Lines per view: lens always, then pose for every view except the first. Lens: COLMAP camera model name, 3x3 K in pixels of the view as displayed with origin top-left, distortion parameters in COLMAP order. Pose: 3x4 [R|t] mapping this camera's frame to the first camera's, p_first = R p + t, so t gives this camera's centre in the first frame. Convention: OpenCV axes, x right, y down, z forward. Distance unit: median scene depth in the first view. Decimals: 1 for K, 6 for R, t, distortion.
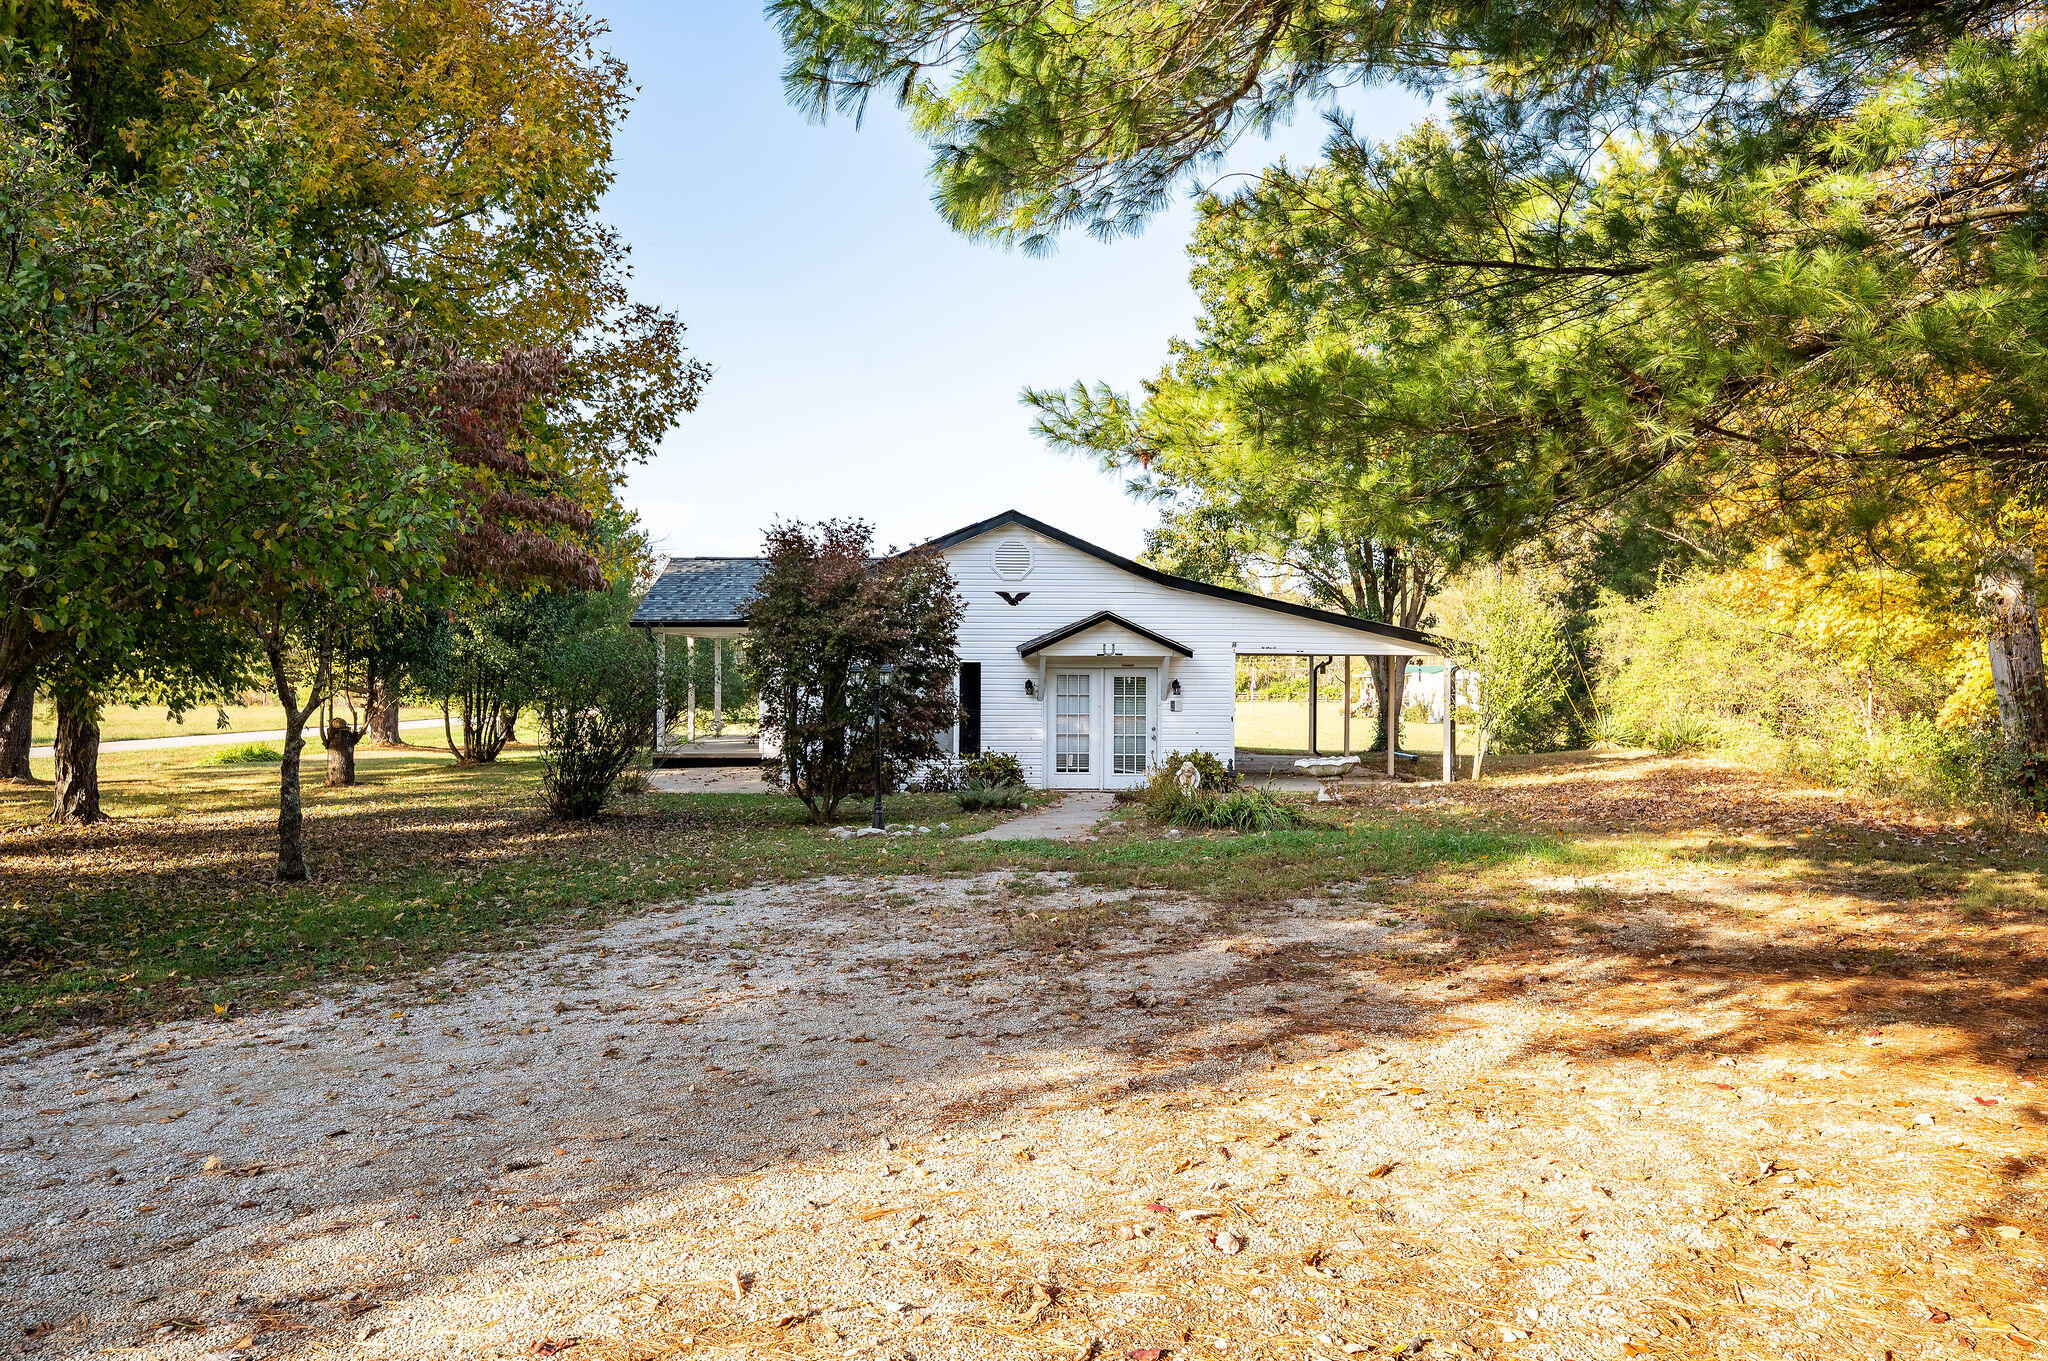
lens RADIAL K [[1404.8, 0, 1024.7], [0, 1404.8, 679.1], [0, 0, 1]] dist [-0.009909, 0.003660]
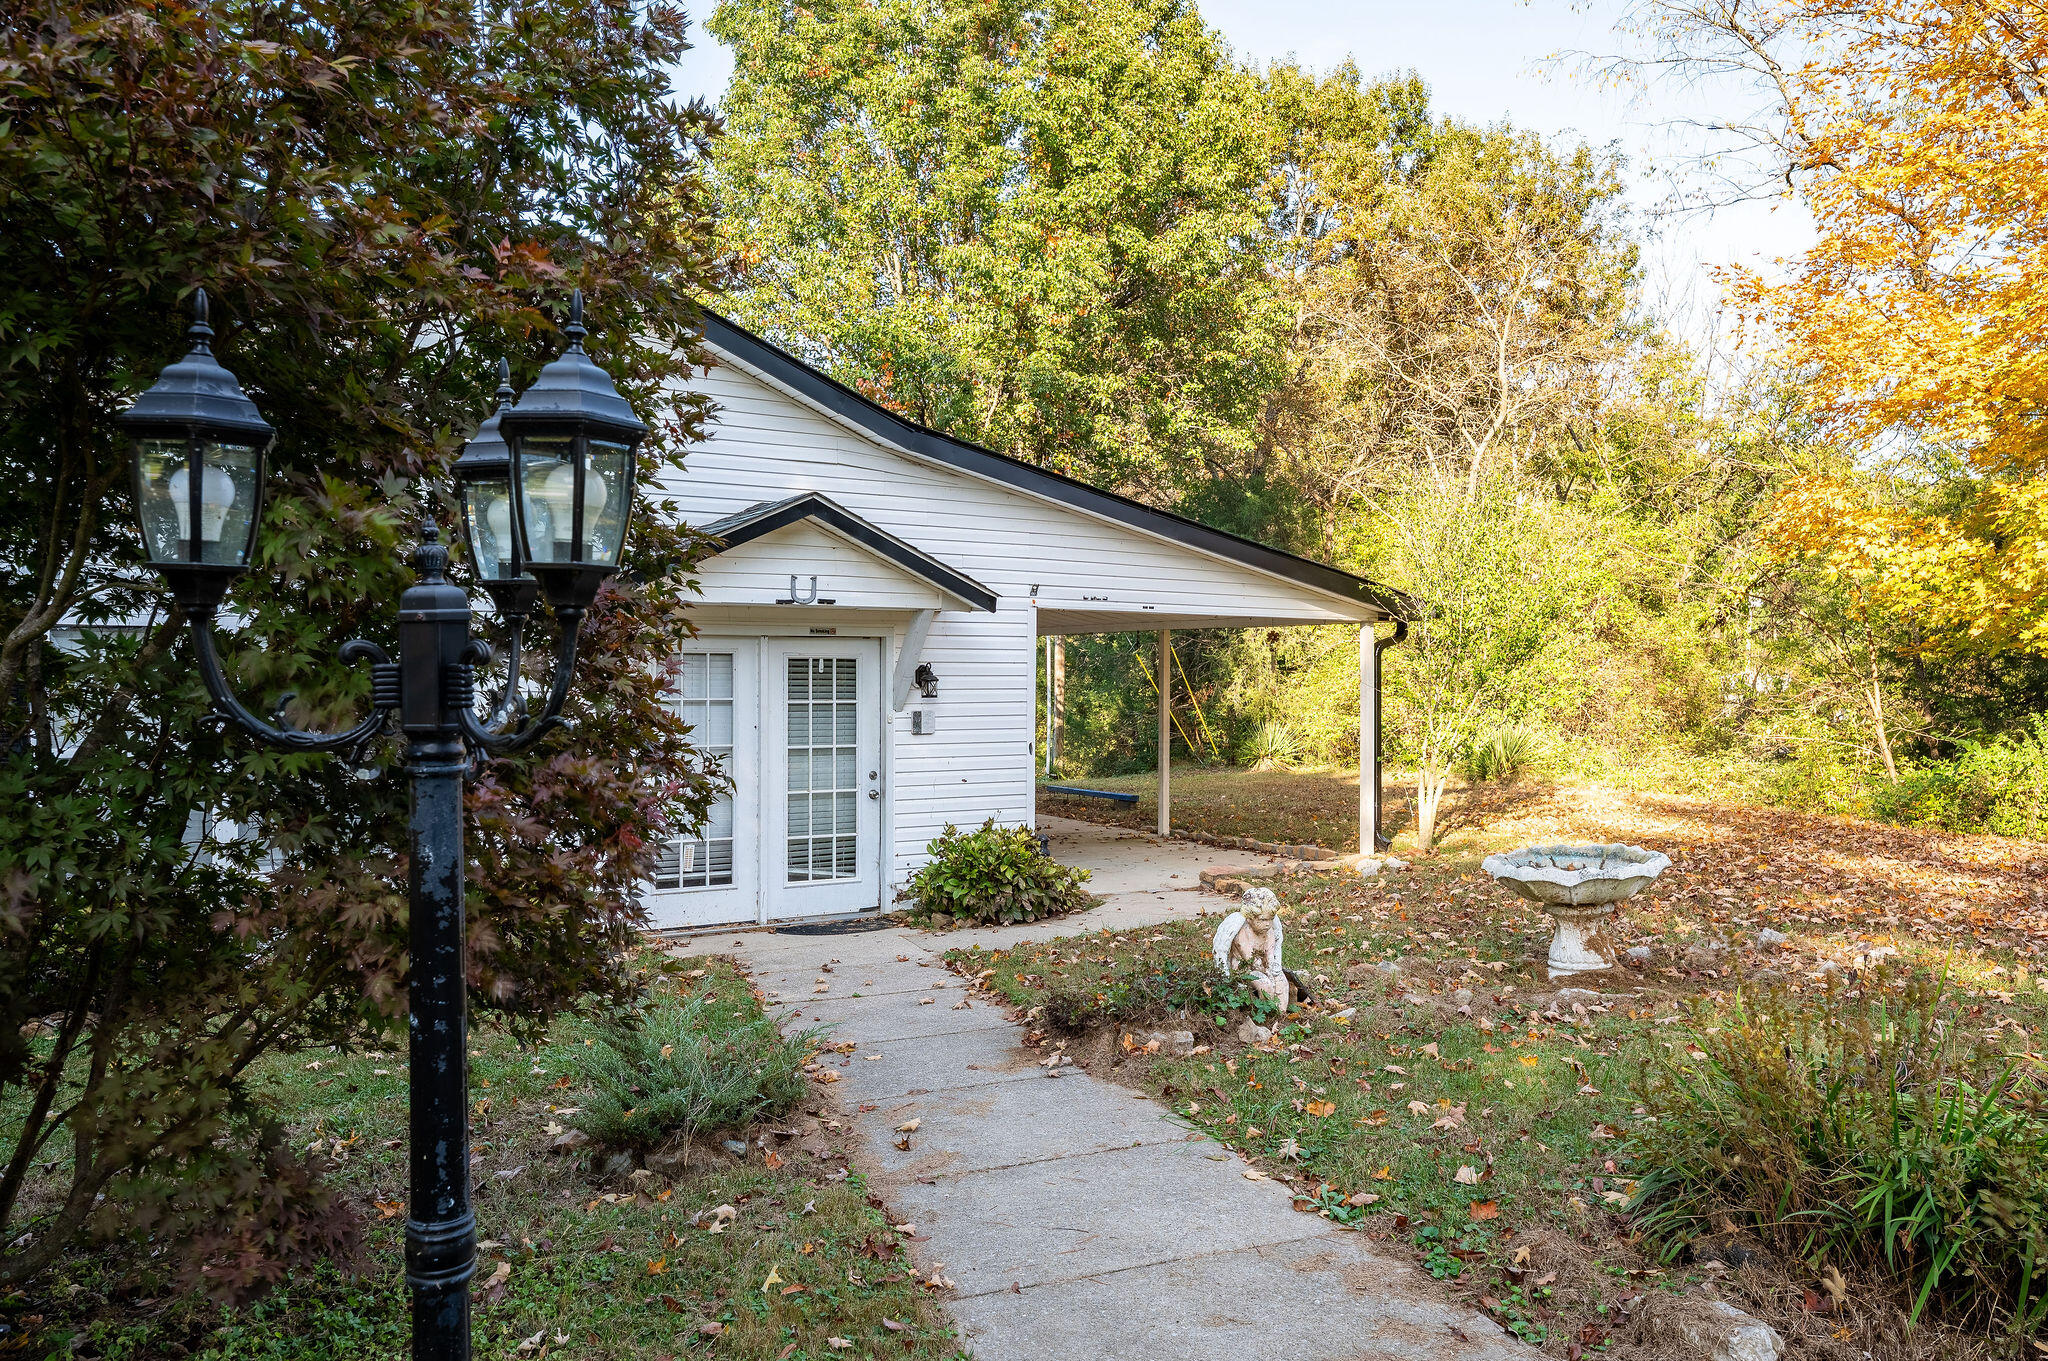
lens RADIAL K [[1404.8, 0, 1021.2], [0, 1404.8, 680.0], [0, 0, 1]] dist [-0.009909, 0.003660]
pose [[0.876108, -0.003712, 0.482101, -0.081109], [0.006201, 0.999974, -0.003569, 0.007408], [-0.482075, 0.006116, 0.876109, 0.591563]]
